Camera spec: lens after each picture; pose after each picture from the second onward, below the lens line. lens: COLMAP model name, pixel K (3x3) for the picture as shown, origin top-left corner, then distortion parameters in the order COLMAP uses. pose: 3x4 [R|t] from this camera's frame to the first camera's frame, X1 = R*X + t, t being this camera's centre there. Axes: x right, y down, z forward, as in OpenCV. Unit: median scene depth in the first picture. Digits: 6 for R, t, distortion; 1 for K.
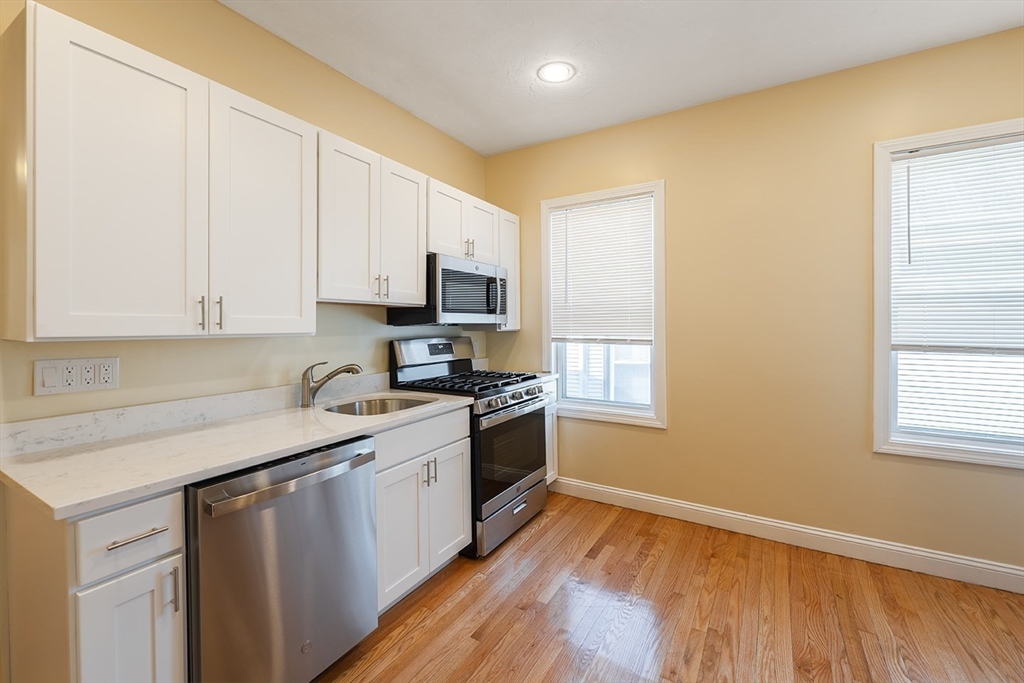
lens RADIAL K [[418.2, 0, 513.4], [0, 418.2, 328.6], [0, 0, 1]] dist [0.001028, 0.000276]
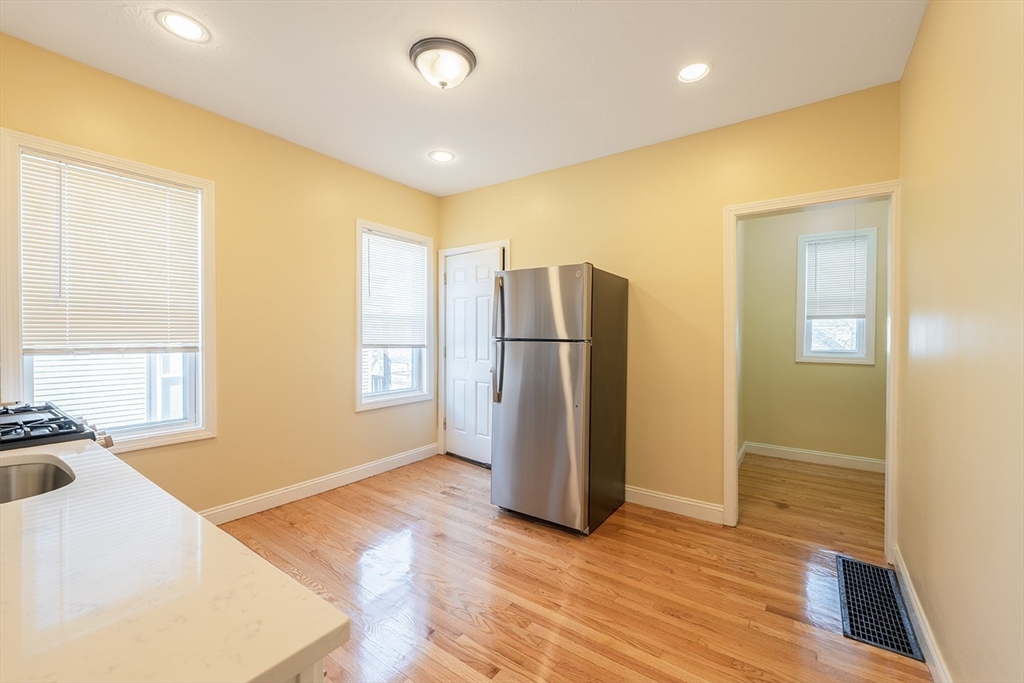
lens RADIAL K [[426.3, 0, 518.5], [0, 426.3, 333.5], [0, 0, 1]] dist [-0.000571, -0.000034]
pose [[0.068832, -0.001141, 0.997628, -0.693974], [-0.005883, 0.999981, 0.001549, -0.010021], [-0.997611, -0.005976, 0.068824, 0.268144]]
